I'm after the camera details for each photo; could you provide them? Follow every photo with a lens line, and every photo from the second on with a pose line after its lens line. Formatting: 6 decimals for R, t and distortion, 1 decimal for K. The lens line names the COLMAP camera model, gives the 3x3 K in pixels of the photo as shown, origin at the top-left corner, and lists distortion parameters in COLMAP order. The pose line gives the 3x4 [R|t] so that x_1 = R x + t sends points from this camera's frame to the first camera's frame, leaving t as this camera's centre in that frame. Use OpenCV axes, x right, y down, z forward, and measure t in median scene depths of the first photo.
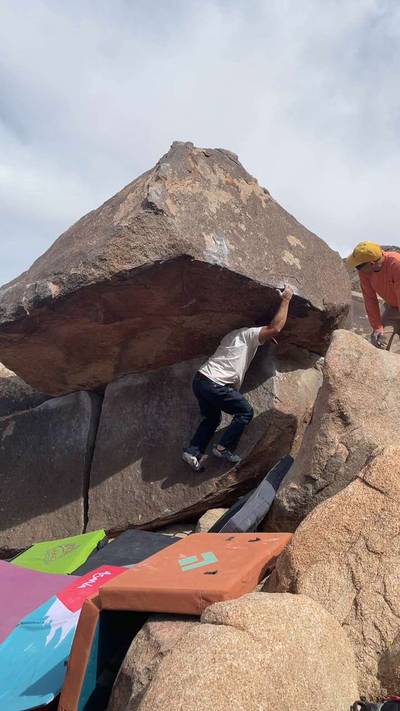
lens RADIAL K [[613.2, 0, 201.1], [0, 613.2, 358.4], [0, 0, 1]] dist [0.098001, -0.163335]
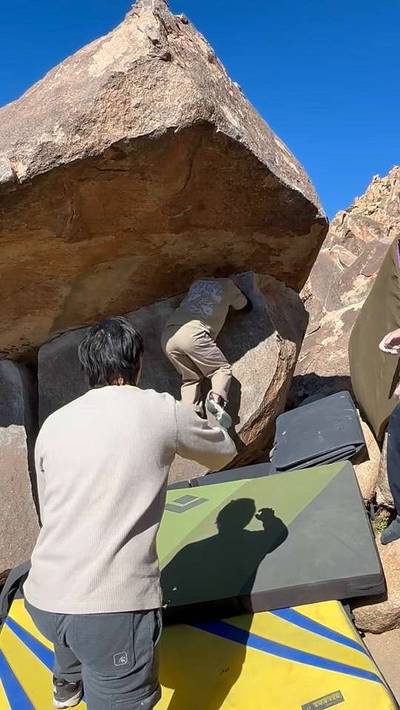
lens RADIAL K [[537.1, 0, 197.3], [0, 537.1, 359.3], [0, 0, 1]] dist [-0.009459, 0.007327]
pose [[0.938775, -0.093926, 0.331481, -0.232427], [0.095083, 0.995387, 0.012763, 0.081078], [-0.331151, 0.019537, 0.943375, 0.379742]]
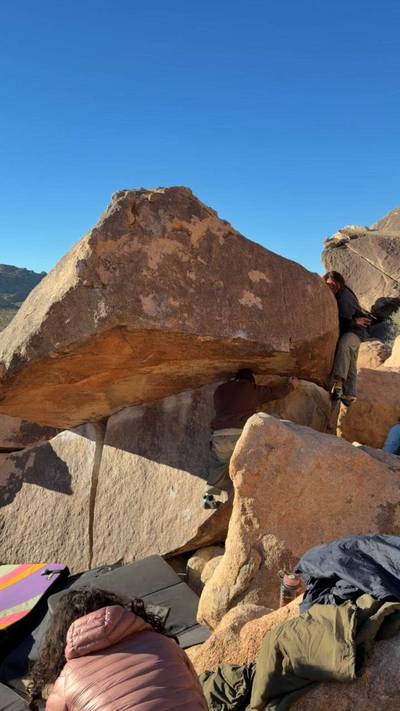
lens RADIAL K [[587.4, 0, 200.1], [0, 587.4, 352.4], [0, 0, 1]] dist [0.080667, -0.033213]
pose [[0.976949, -0.077758, -0.198809, 0.247095], [0.098510, 0.990427, 0.096701, -0.178641], [0.189386, -0.114056, 0.975256, 0.096485]]
